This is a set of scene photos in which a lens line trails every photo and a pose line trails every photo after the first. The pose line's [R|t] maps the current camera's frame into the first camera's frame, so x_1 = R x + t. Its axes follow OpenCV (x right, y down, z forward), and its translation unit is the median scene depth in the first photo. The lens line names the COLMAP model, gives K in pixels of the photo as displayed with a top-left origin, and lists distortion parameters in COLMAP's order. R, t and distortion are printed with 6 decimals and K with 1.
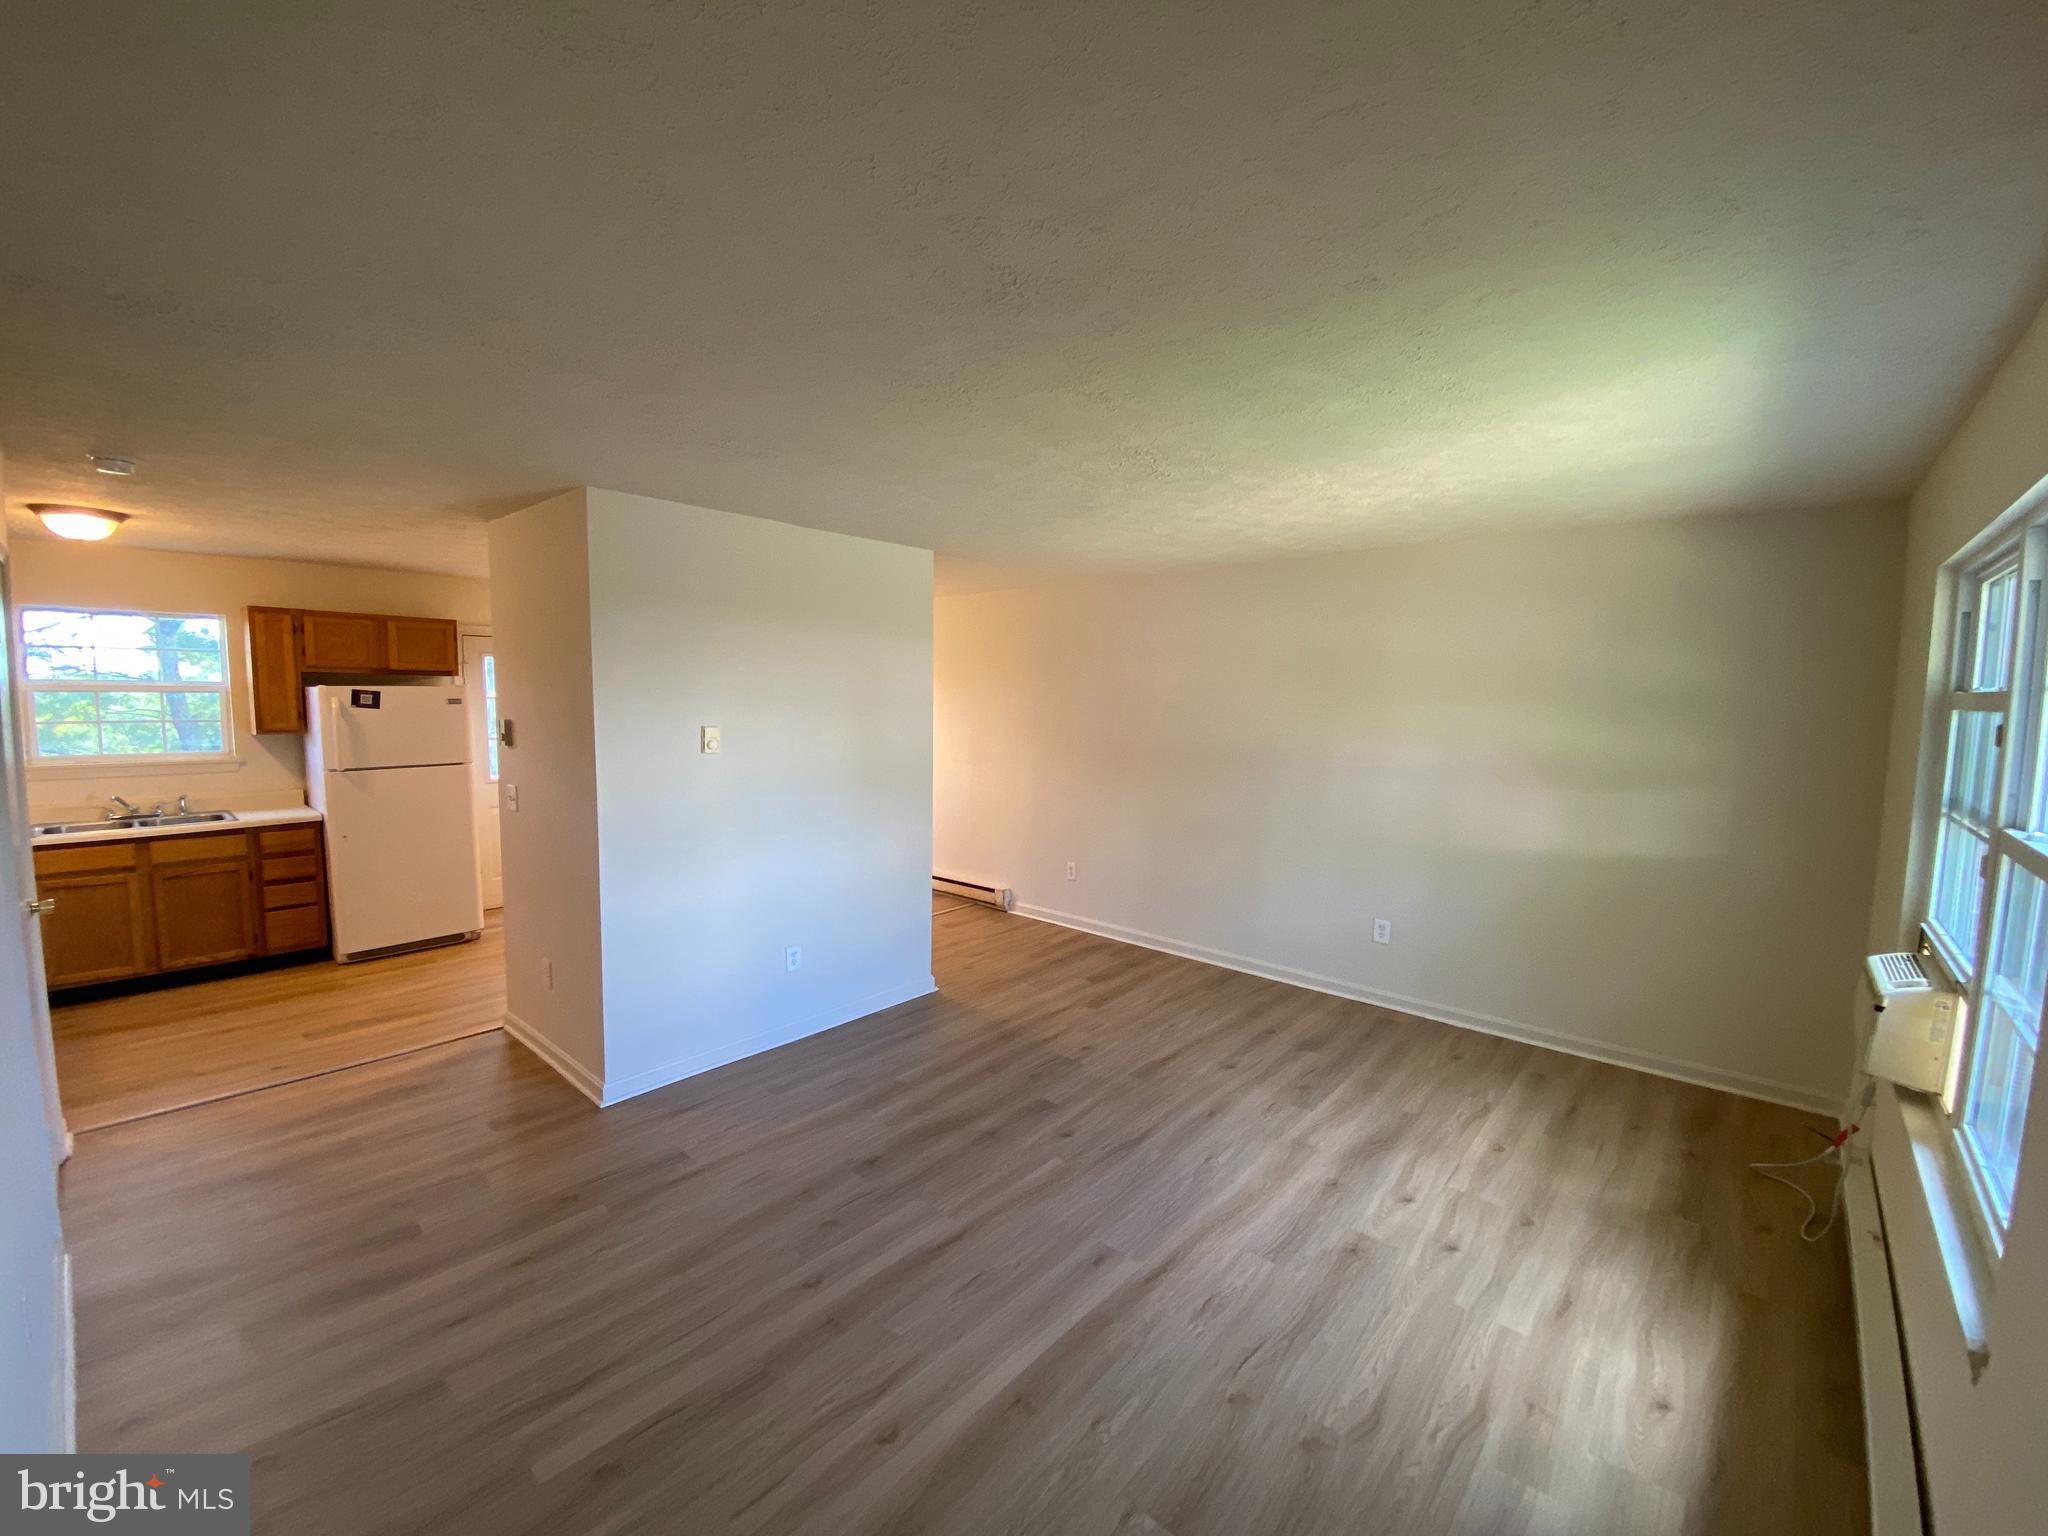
lens RADIAL K [[840.0, 0, 1025.2], [0, 840.0, 769.2], [0, 0, 1]] dist [0.025420, -0.021762]
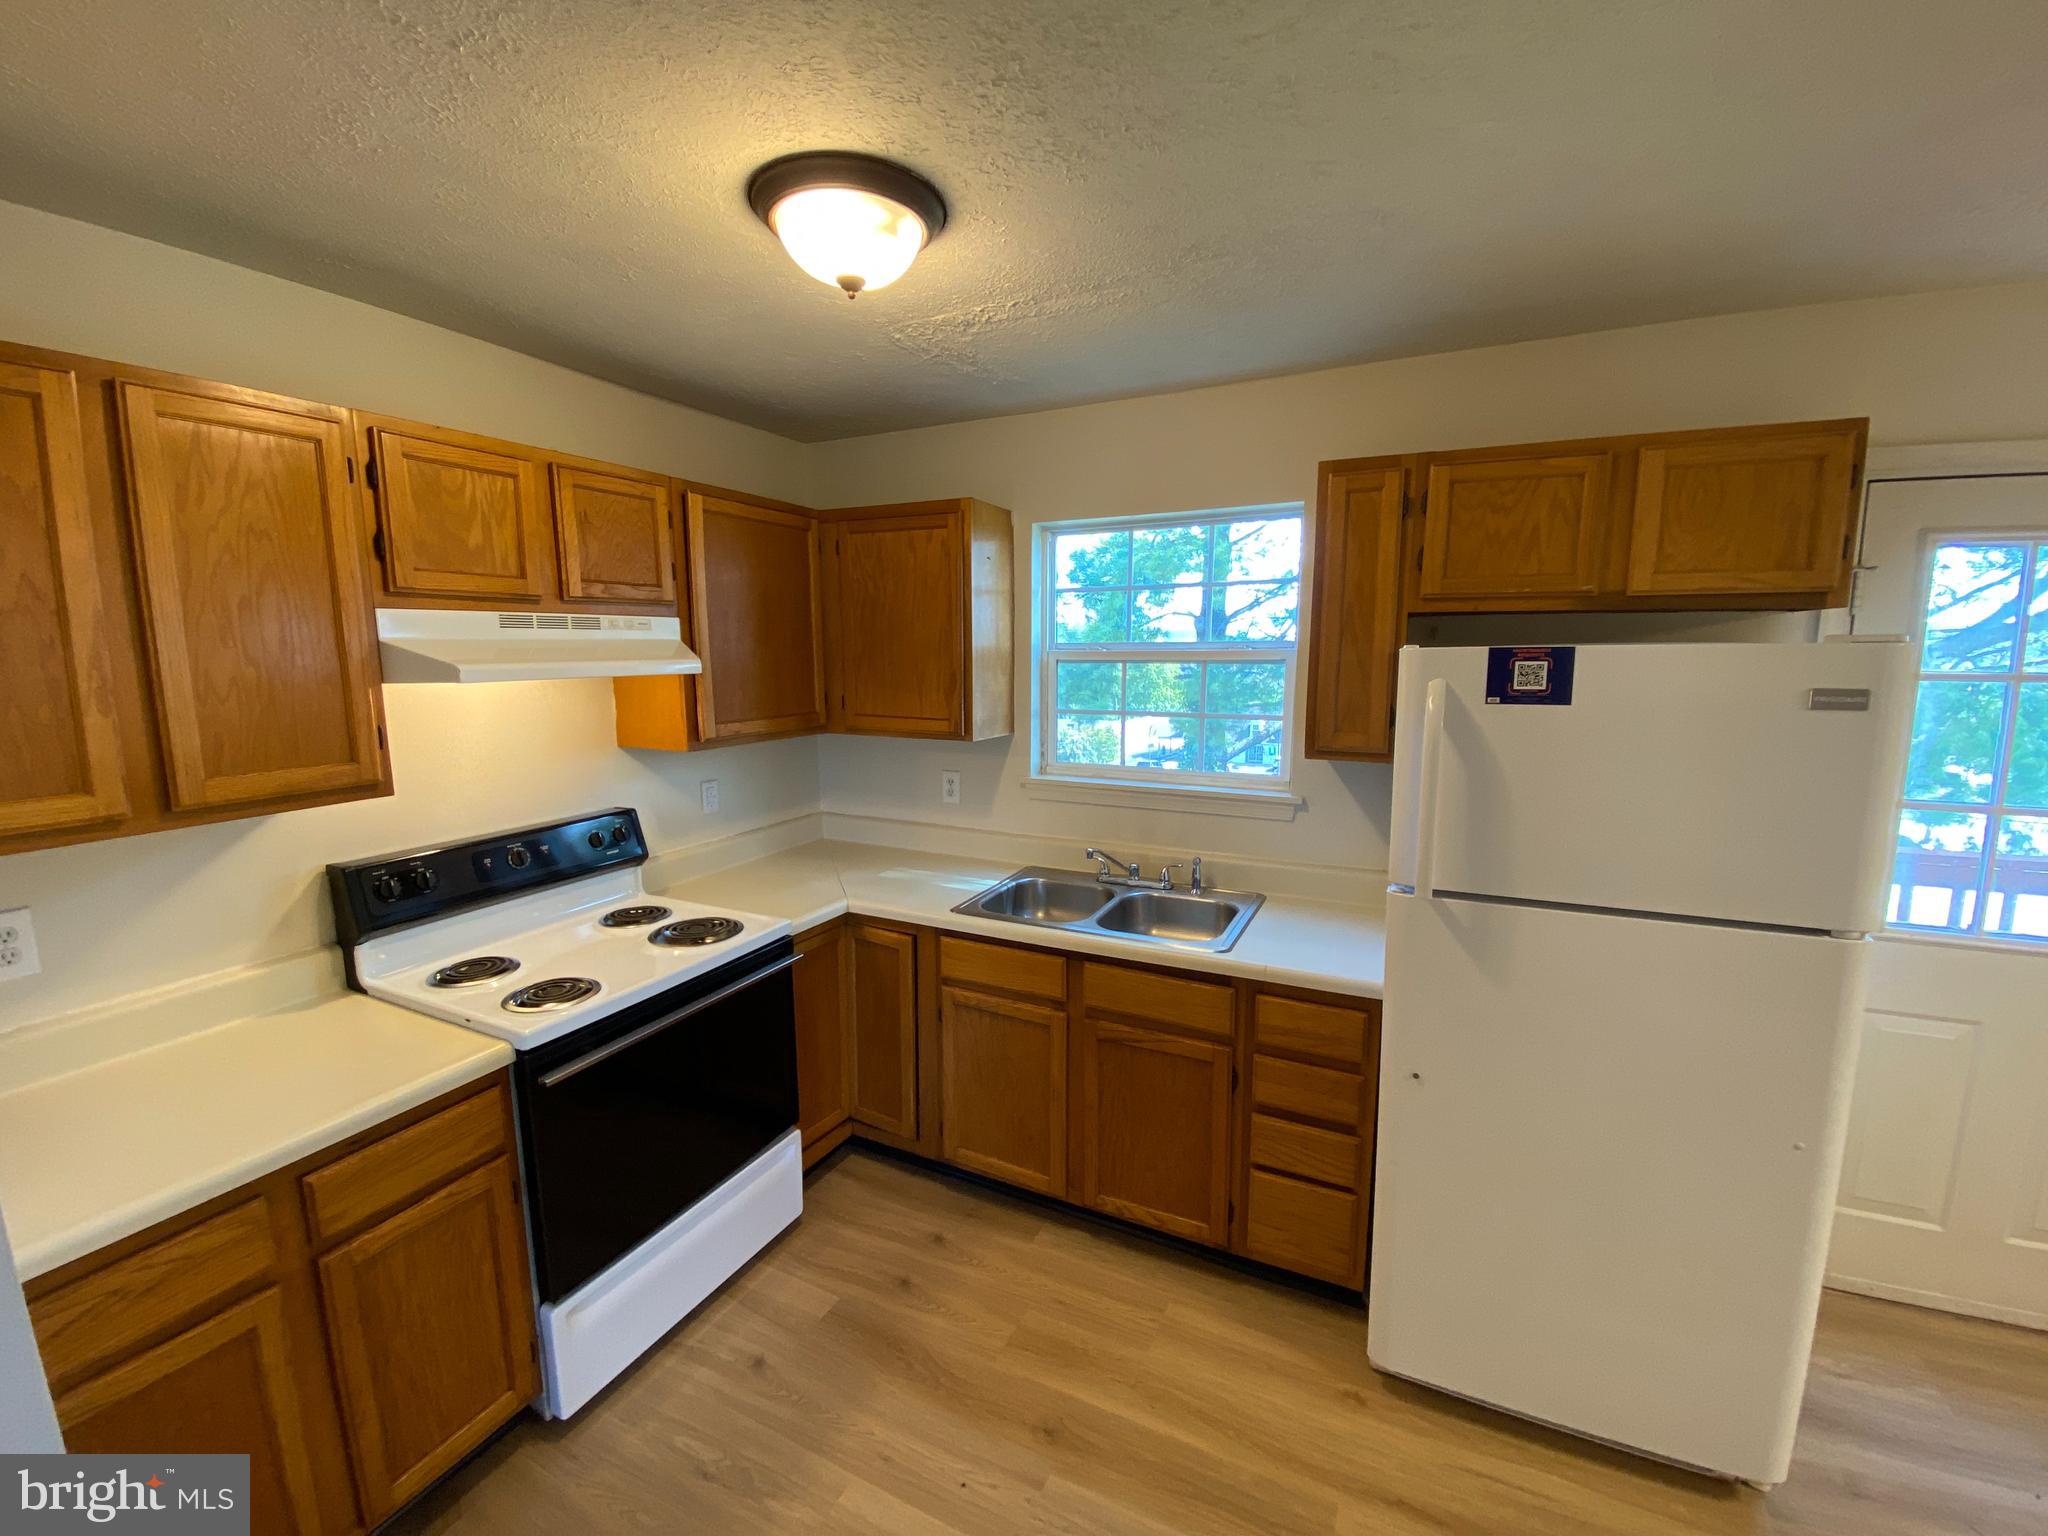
lens RADIAL K [[830.0, 0, 1031.8], [0, 830.0, 761.4], [0, 0, 1]] dist [-0.001506, -0.000157]
pose [[0.275217, 0.120552, -0.953794, -0.712329], [-0.082154, 0.991427, 0.101603, -0.095391], [0.957866, 0.050395, 0.282761, 0.989846]]
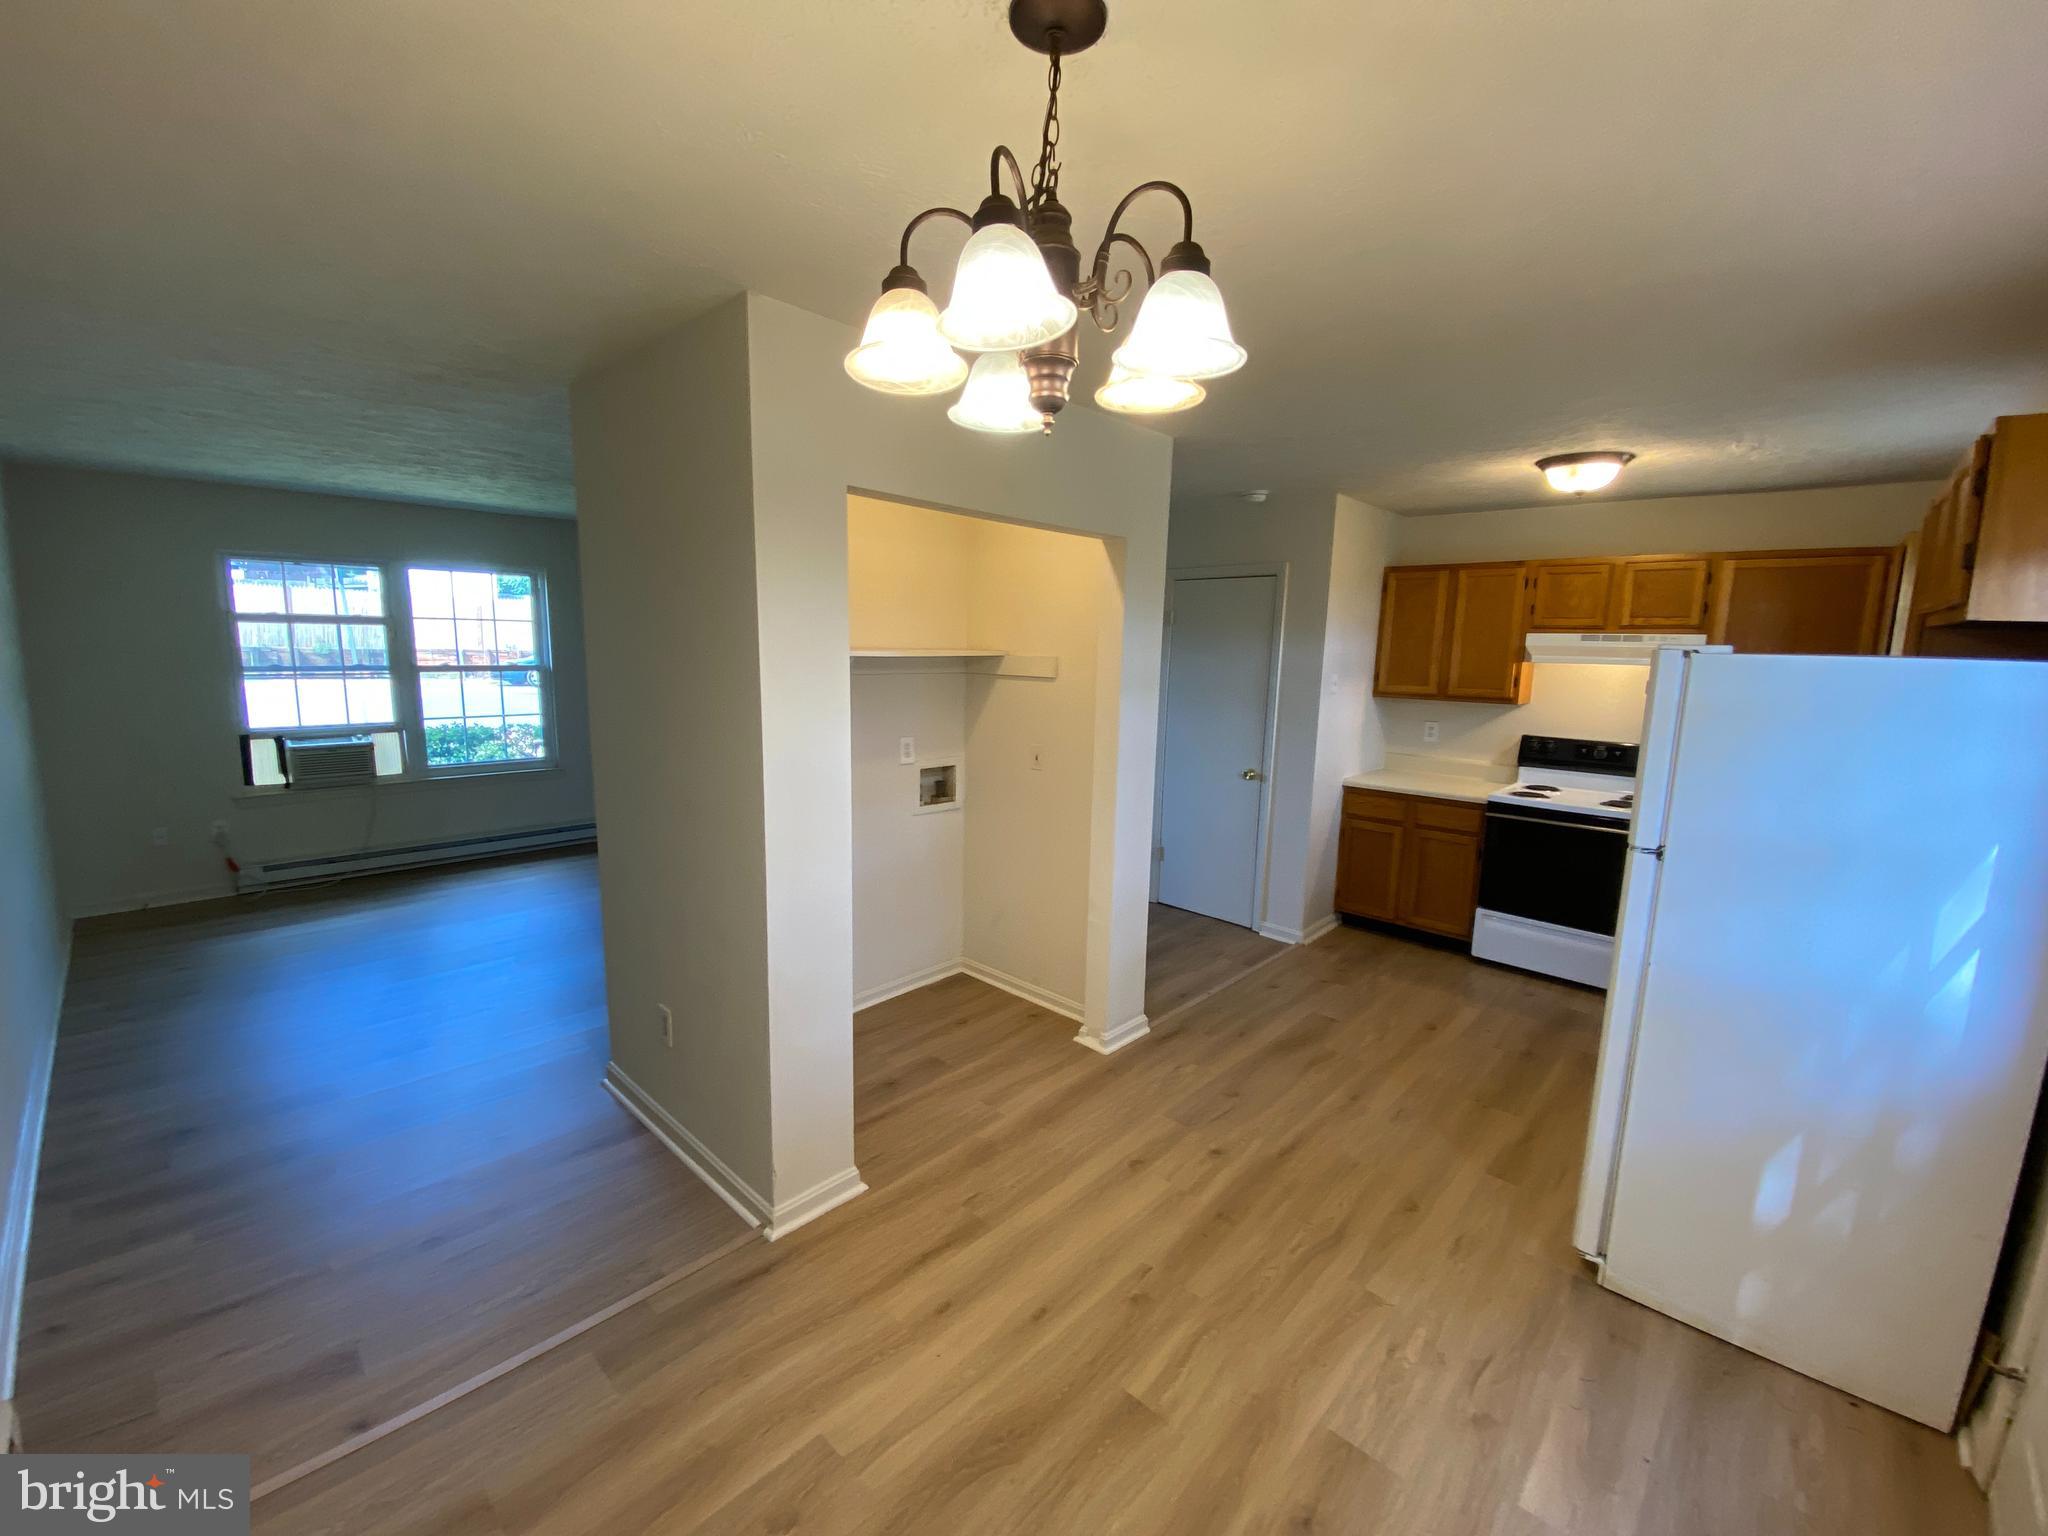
lens RADIAL K [[840.0, 0, 1025.2], [0, 840.0, 769.2], [0, 0, 1]] dist [0.025420, -0.021762]
pose [[-0.999202, -0.035256, 0.018773, -0.559860], [-0.029662, 0.969727, 0.242382, -0.186938], [-0.026750, 0.241632, -0.969999, 2.017044]]
